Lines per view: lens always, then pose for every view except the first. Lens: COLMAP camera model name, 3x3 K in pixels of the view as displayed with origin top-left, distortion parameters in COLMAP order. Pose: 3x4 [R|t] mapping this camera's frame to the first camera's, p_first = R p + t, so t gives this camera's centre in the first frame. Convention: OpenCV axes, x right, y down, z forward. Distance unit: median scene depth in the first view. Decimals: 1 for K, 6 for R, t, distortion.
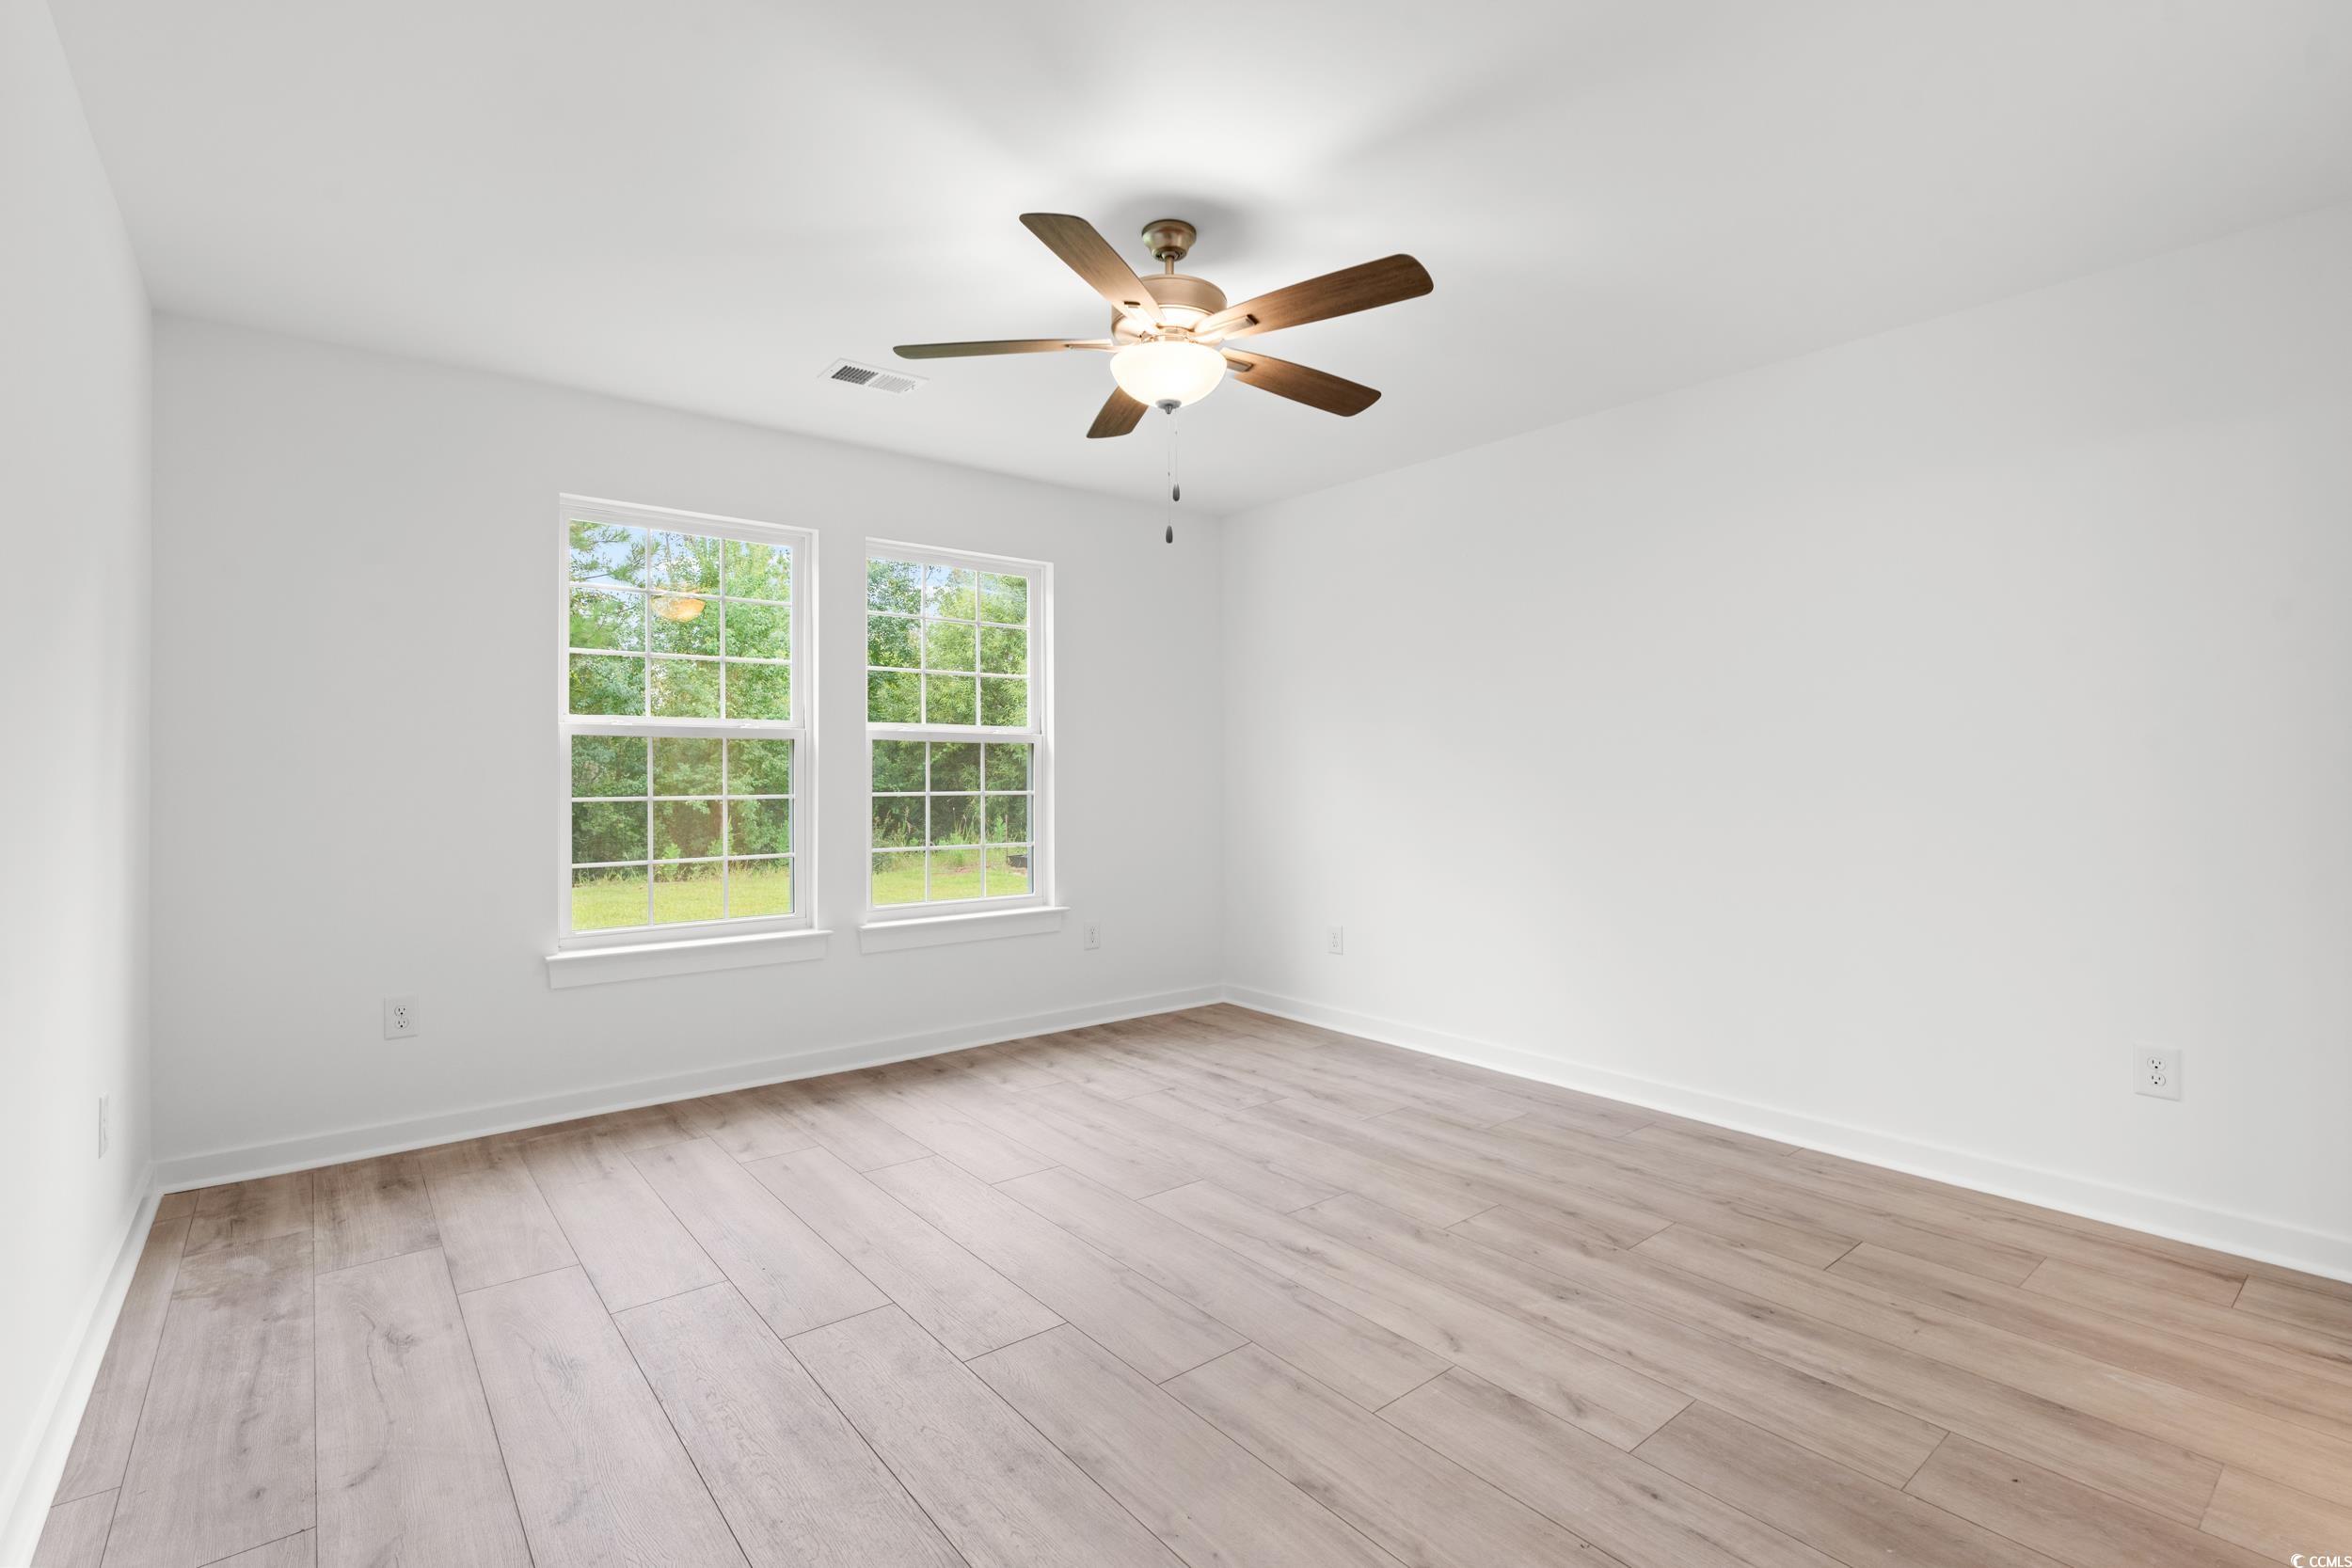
lens RADIAL K [[1066.8, 0, 1177.1], [0, 1066.8, 777.4], [0, 0, 1]] dist [-0.000662, -0.001427]
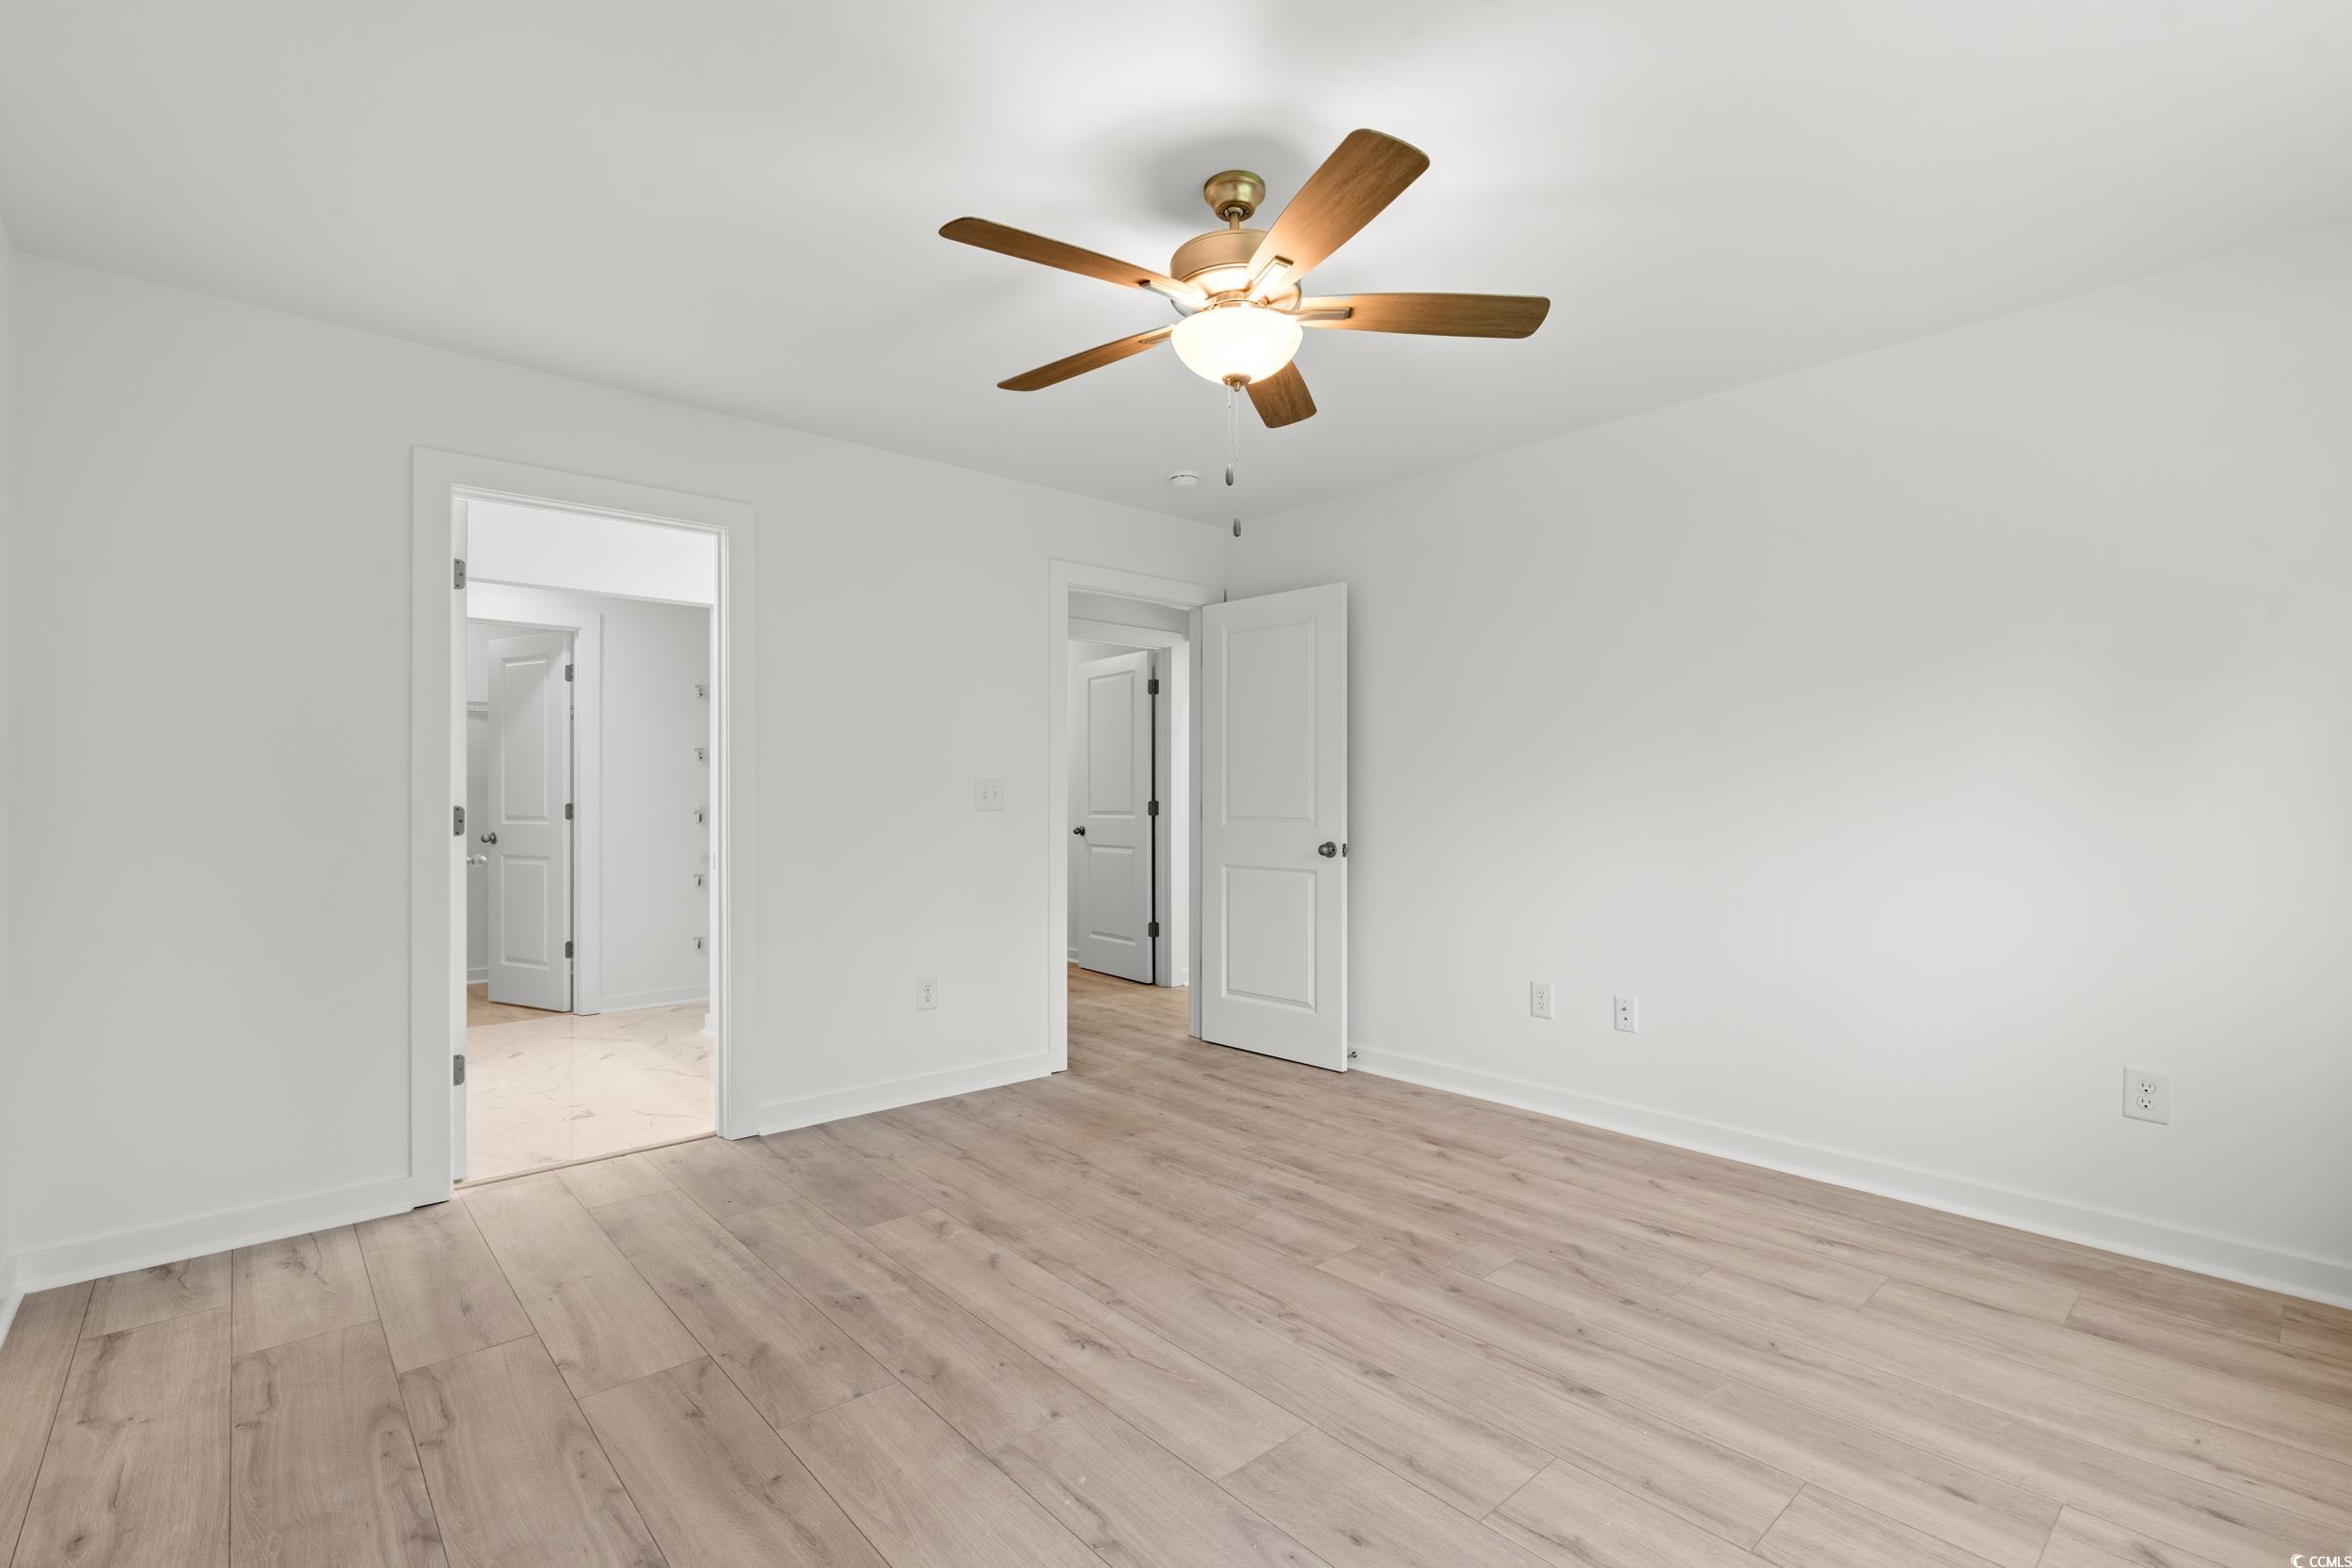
lens RADIAL K [[1066.8, 0, 1175.2], [0, 1066.8, 784.5], [0, 0, 1]] dist [-0.000662, -0.001427]
pose [[-0.999070, 0.003867, -0.042933, 0.081085], [0.004292, 0.999943, -0.009811, -0.004860], [0.042893, -0.009986, -0.999030, 1.822275]]
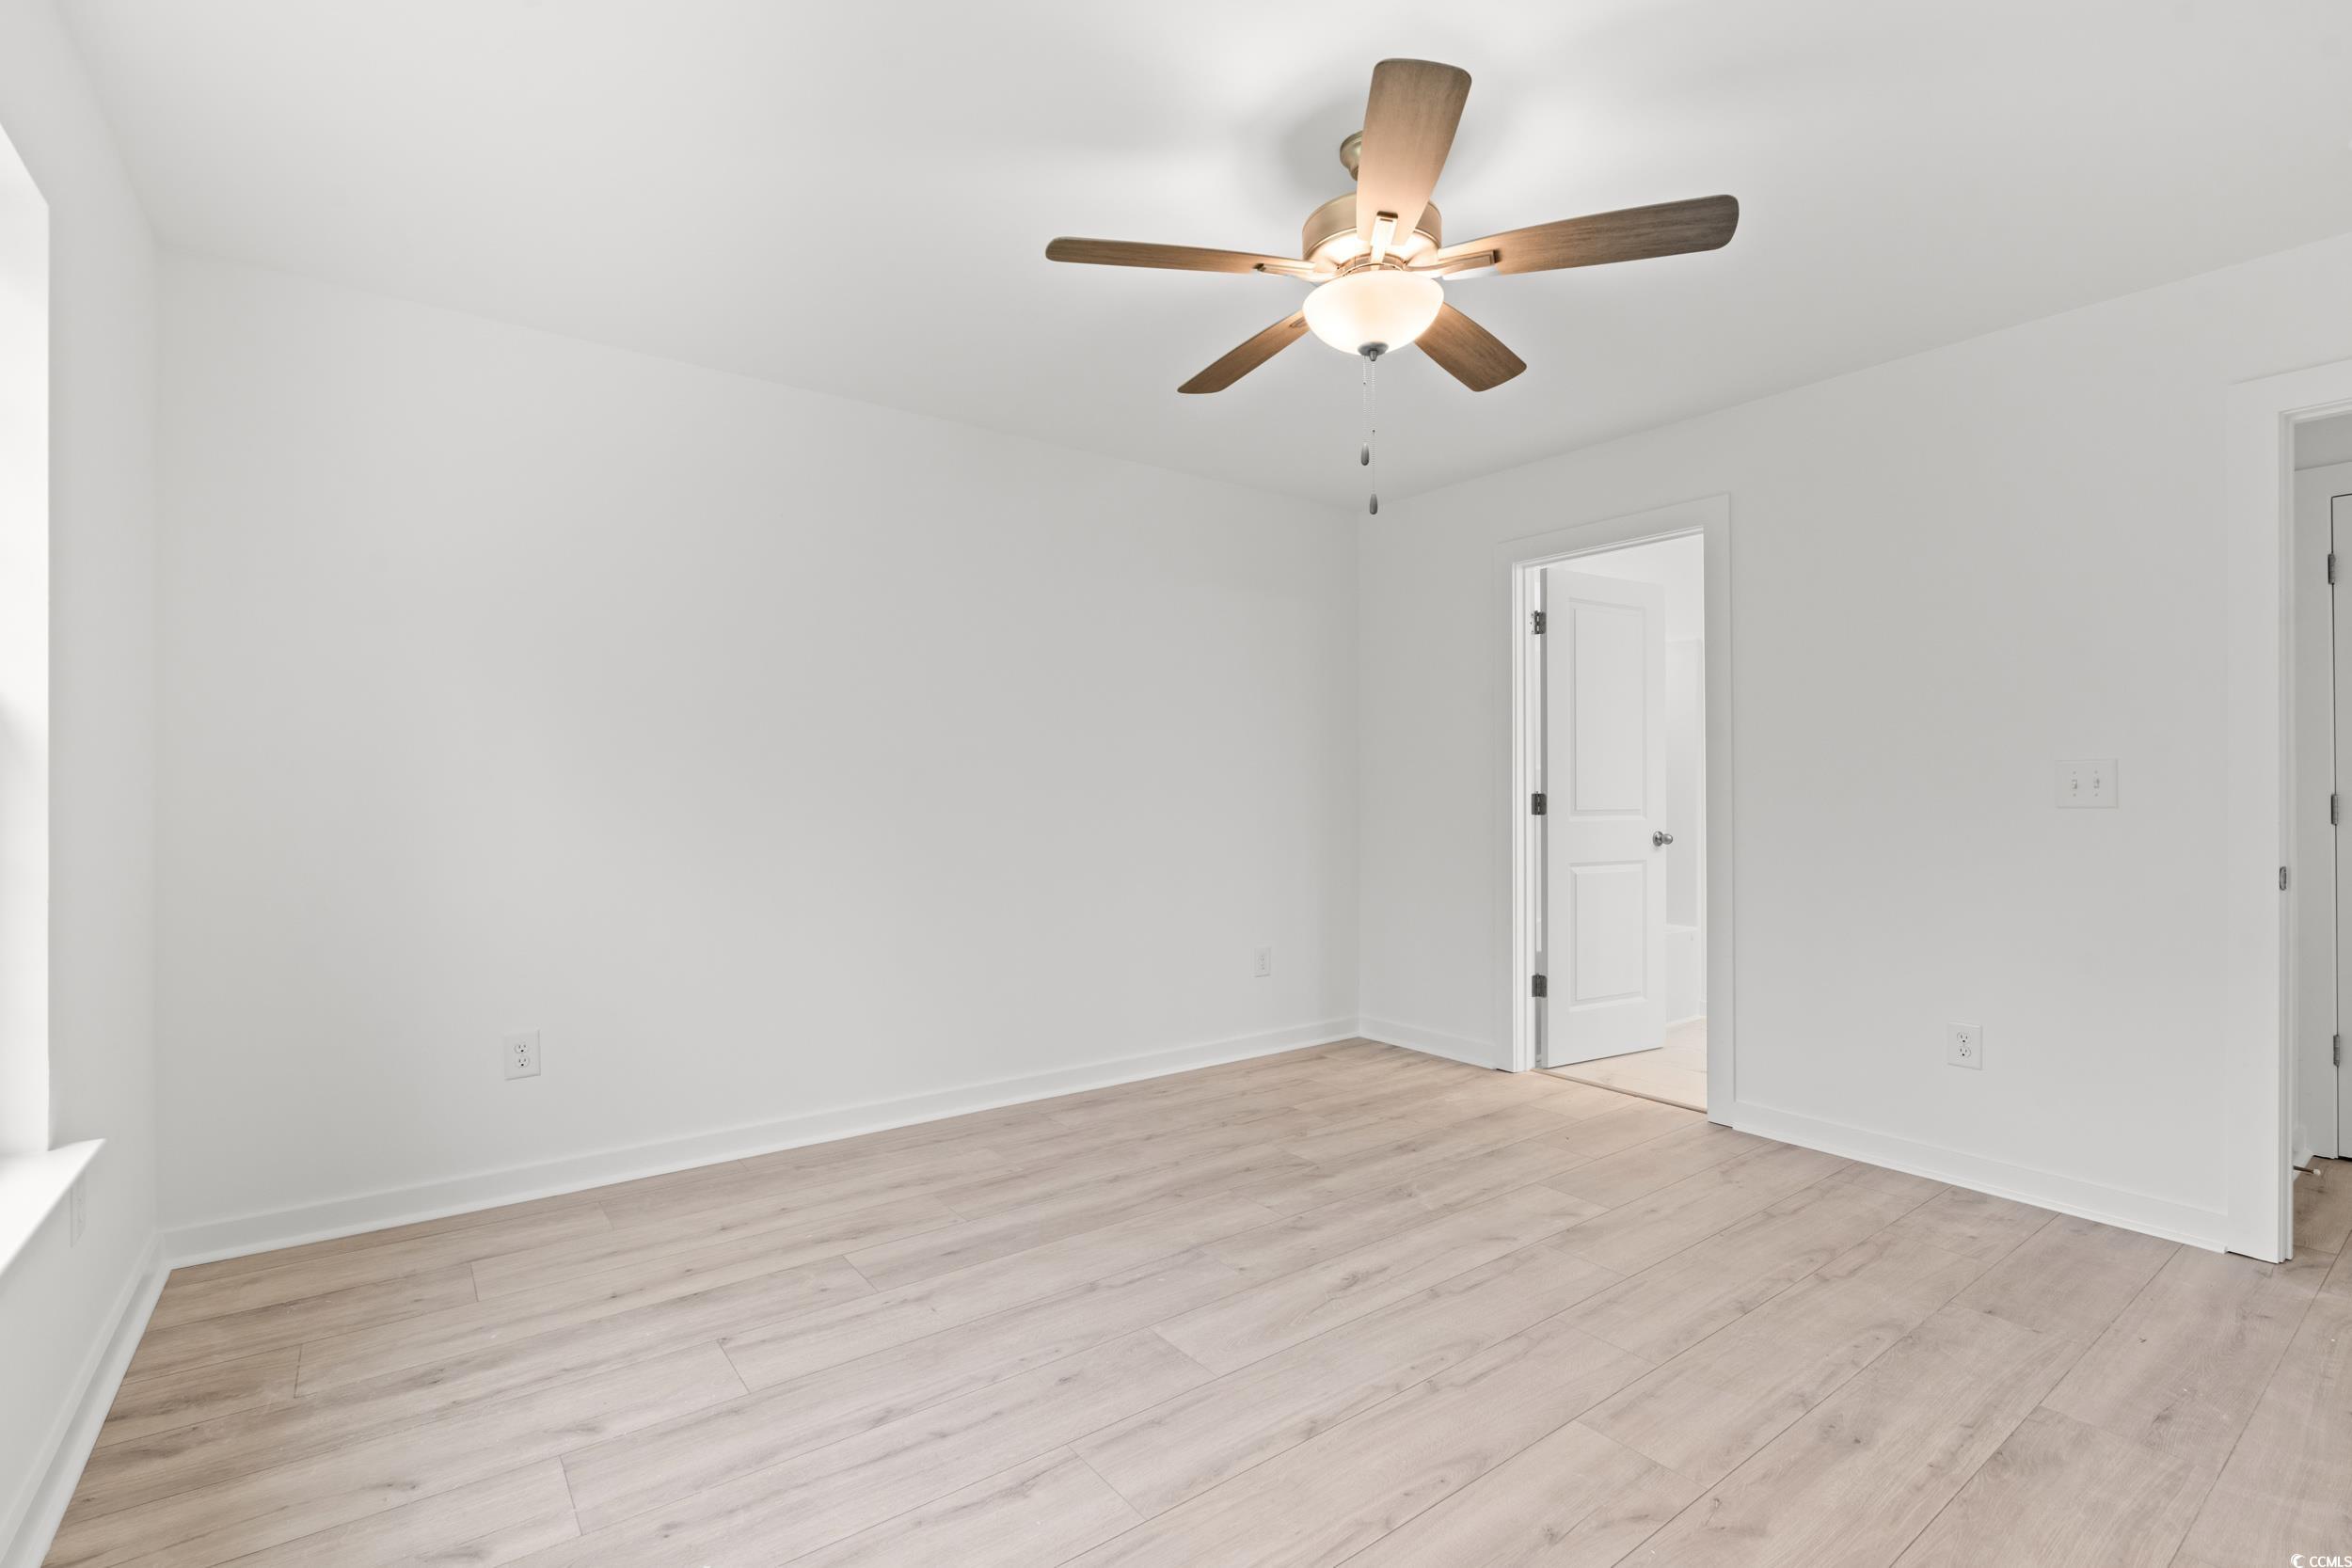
lens RADIAL K [[1066.8, 0, 1169.2], [0, 1066.8, 789.3], [0, 0, 1]] dist [-0.000662, -0.001427]
pose [[0.044499, 0.000612, 0.999009, -0.831203], [0.001502, 0.999999, -0.000680, -0.002734], [-0.999008, 0.001531, 0.044498, 1.086575]]
